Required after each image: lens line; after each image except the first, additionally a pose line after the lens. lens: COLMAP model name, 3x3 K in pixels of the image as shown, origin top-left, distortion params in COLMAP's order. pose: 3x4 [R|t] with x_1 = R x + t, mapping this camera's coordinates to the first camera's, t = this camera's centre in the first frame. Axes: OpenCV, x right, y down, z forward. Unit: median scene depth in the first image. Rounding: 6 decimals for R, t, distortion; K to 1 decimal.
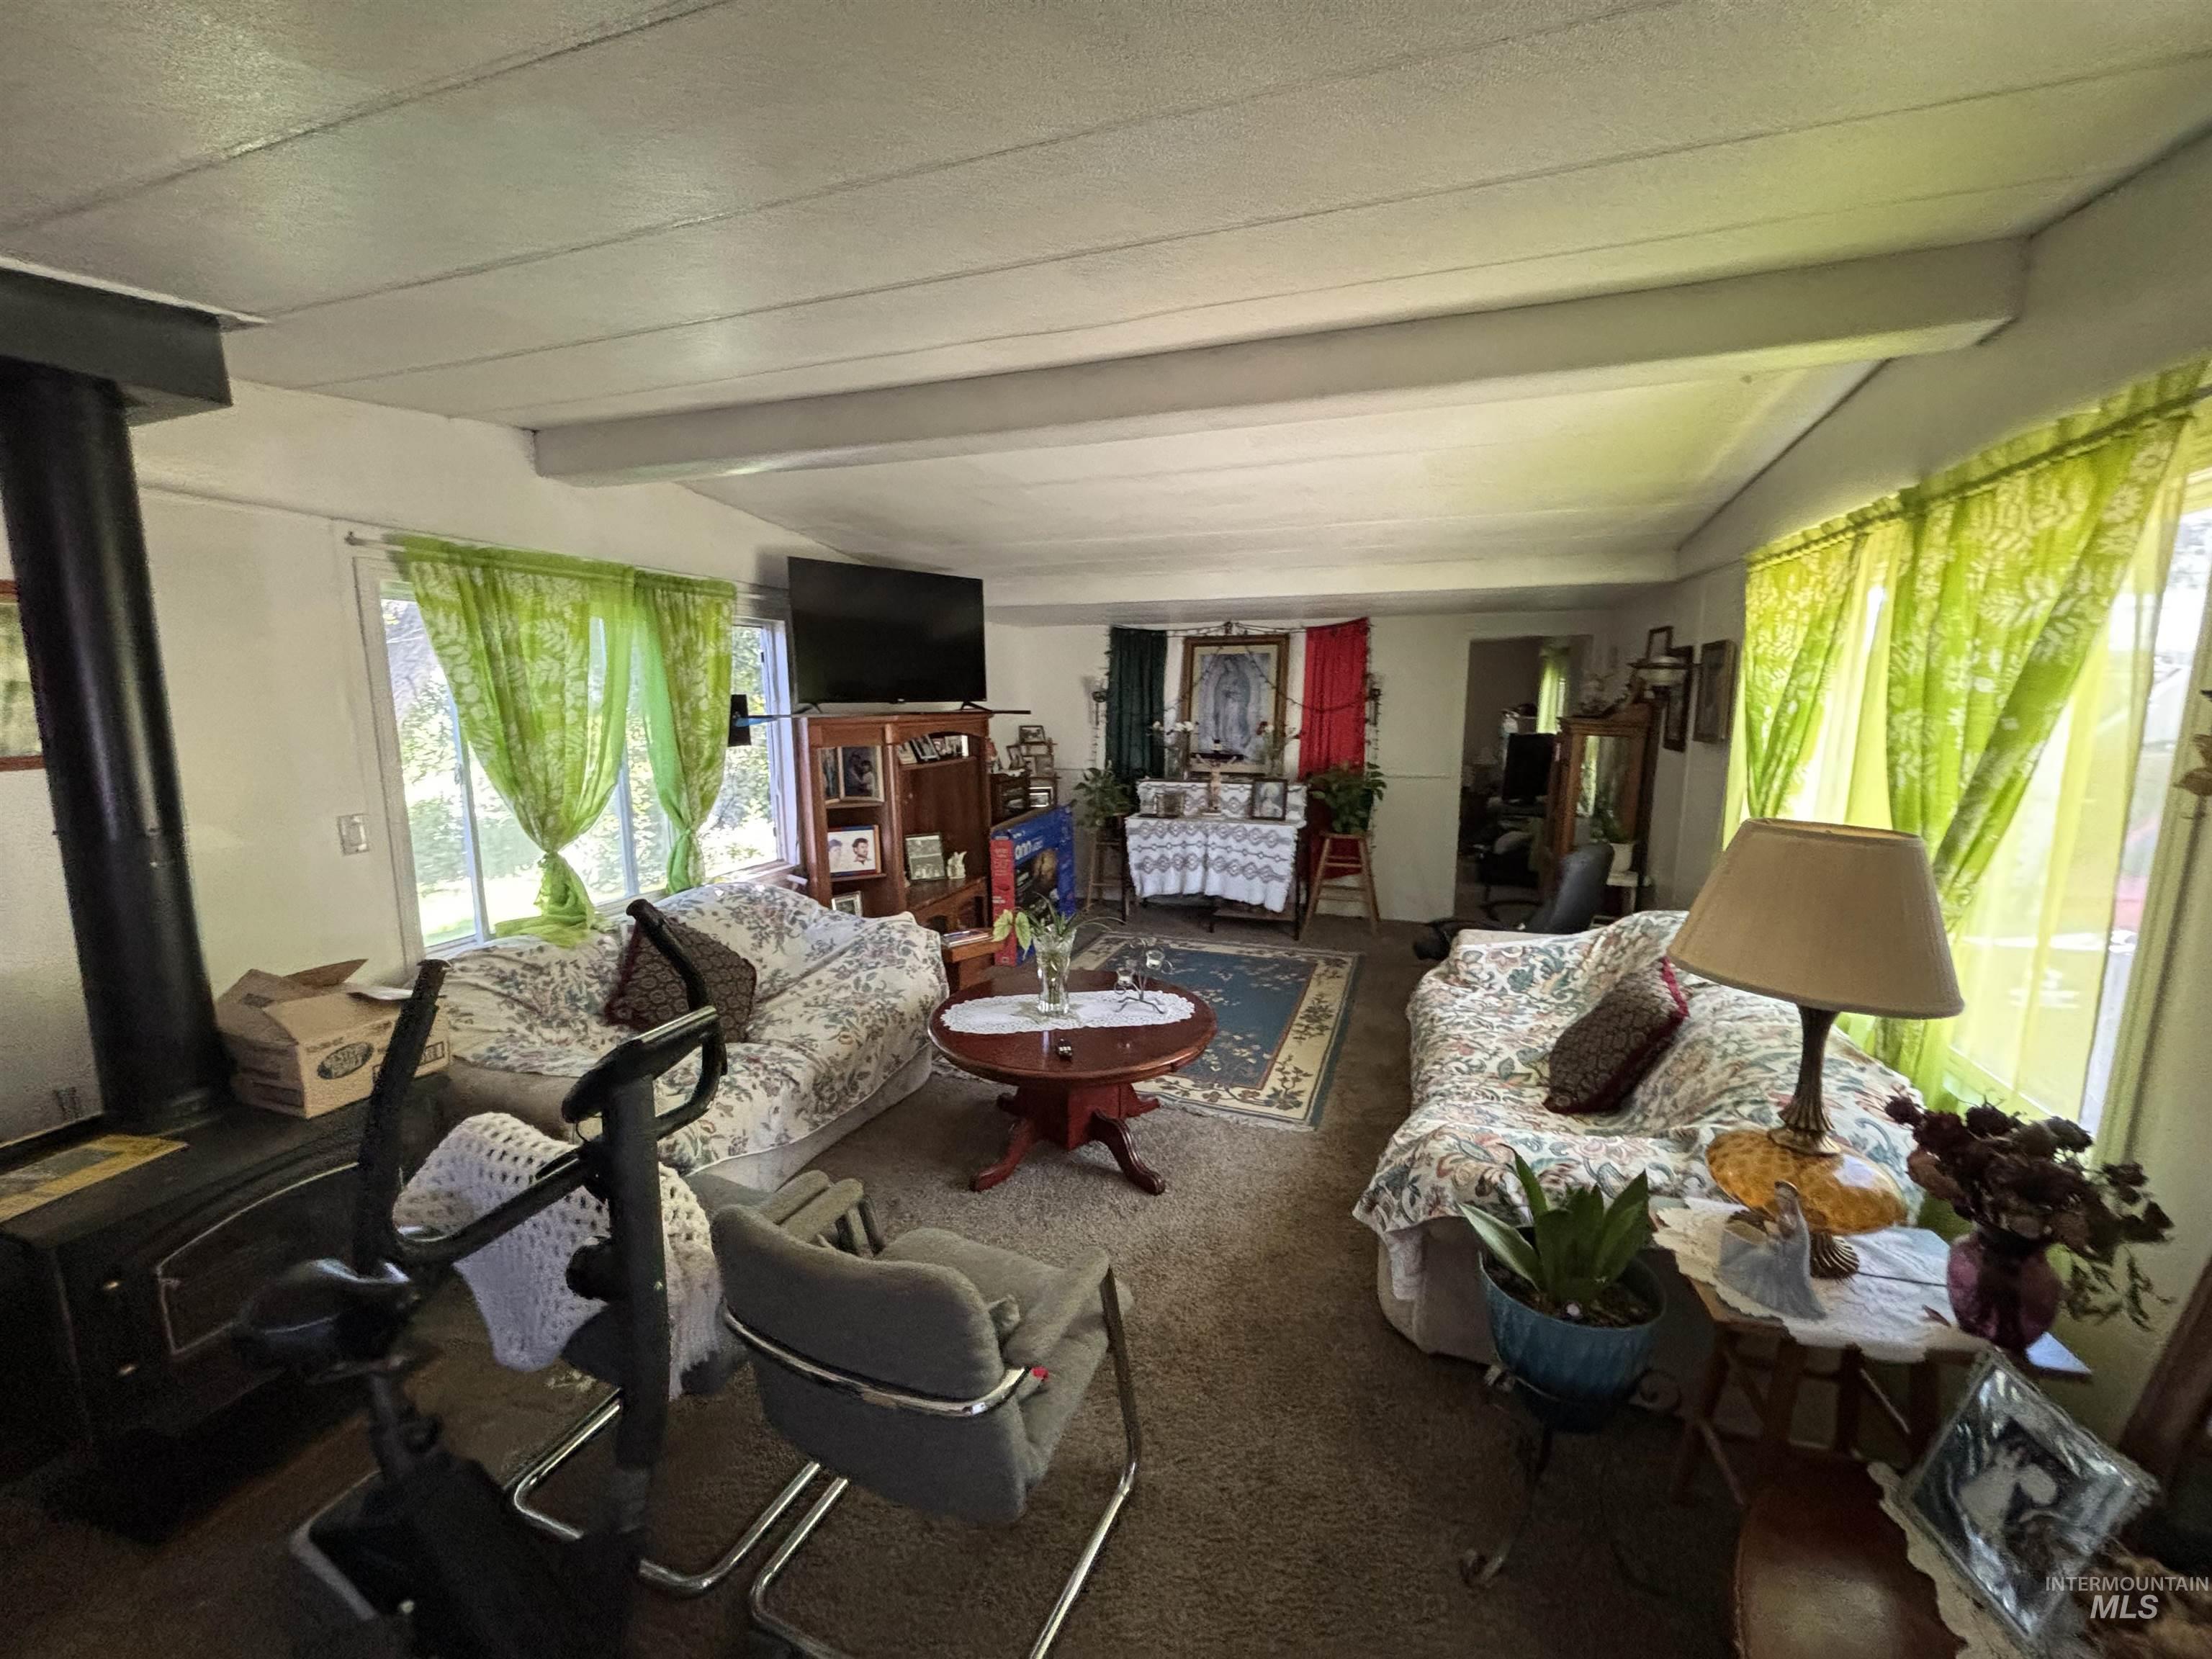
lens RADIAL K [[890.6, 0, 1108.7], [0, 890.6, 846.1], [0, 0, 1]] dist [0.028305, -0.000071]
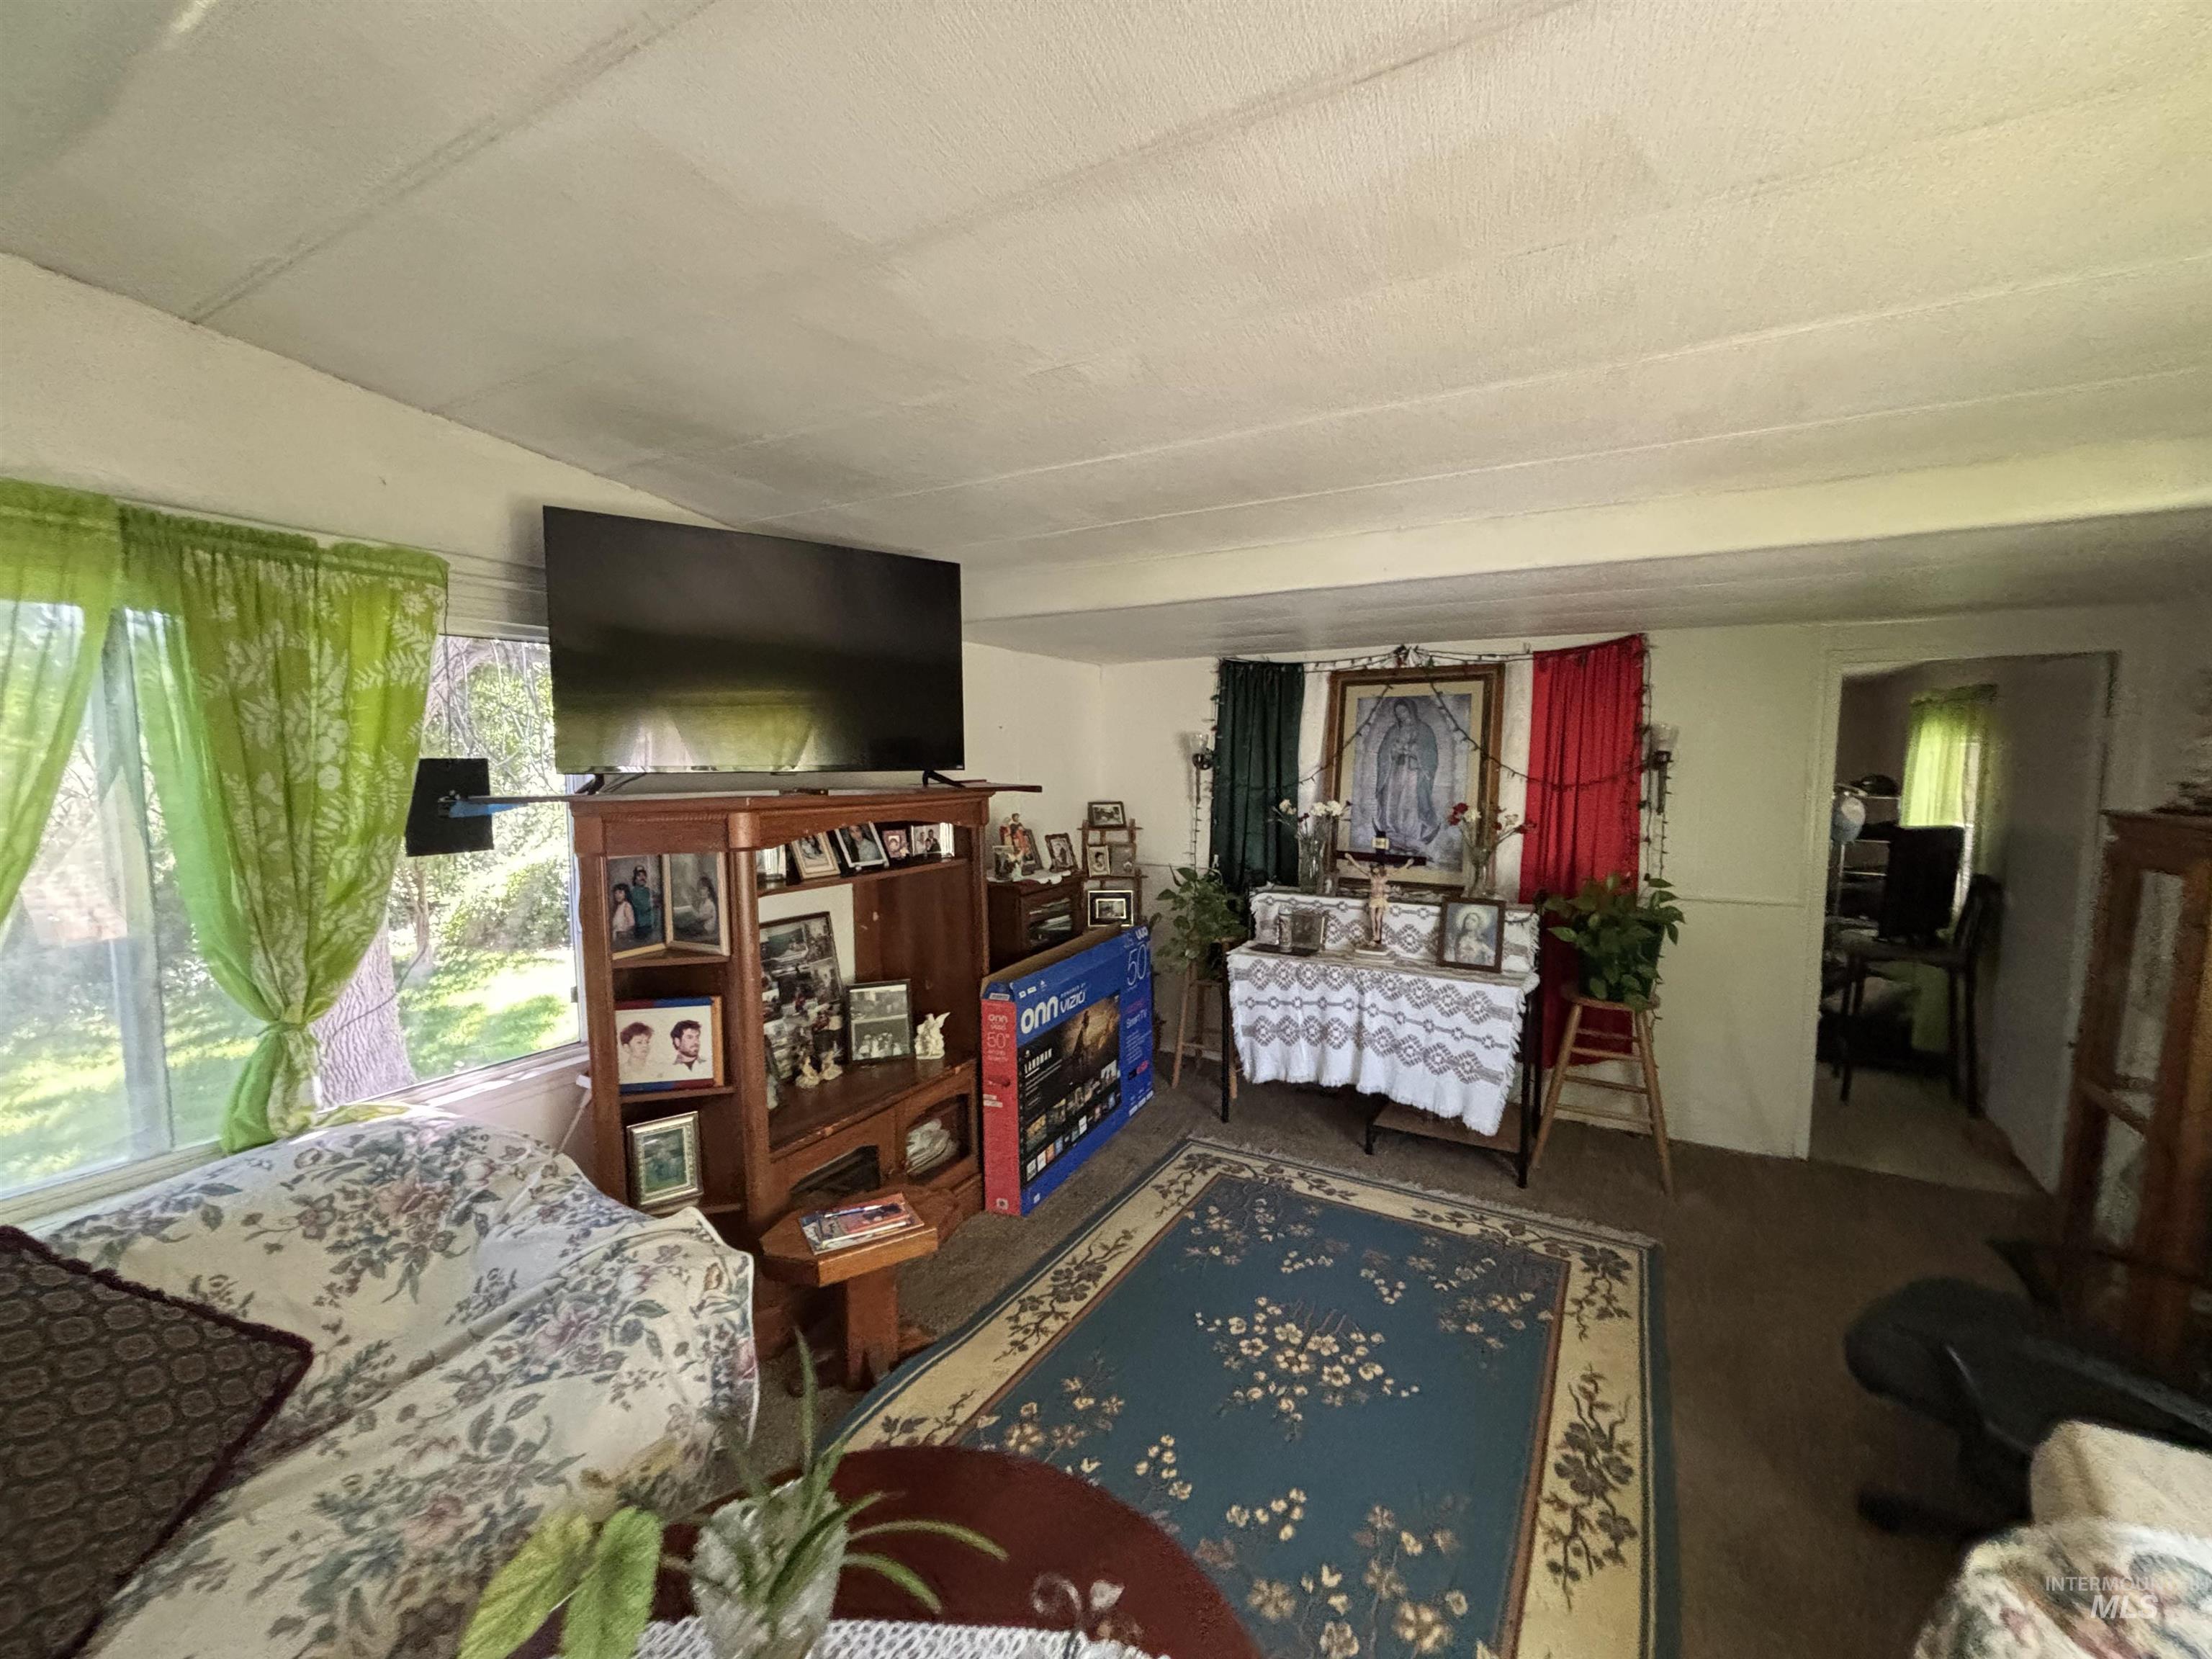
lens RADIAL K [[895.4, 0, 1106.0], [0, 895.4, 829.5], [0, 0, 1]] dist [-0.000713, -0.000255]
pose [[0.981784, 0.019307, -0.189019, 0.052432], [-0.035432, 0.995977, -0.082304, -0.064040], [0.186669, 0.087502, 0.978518, 0.363330]]
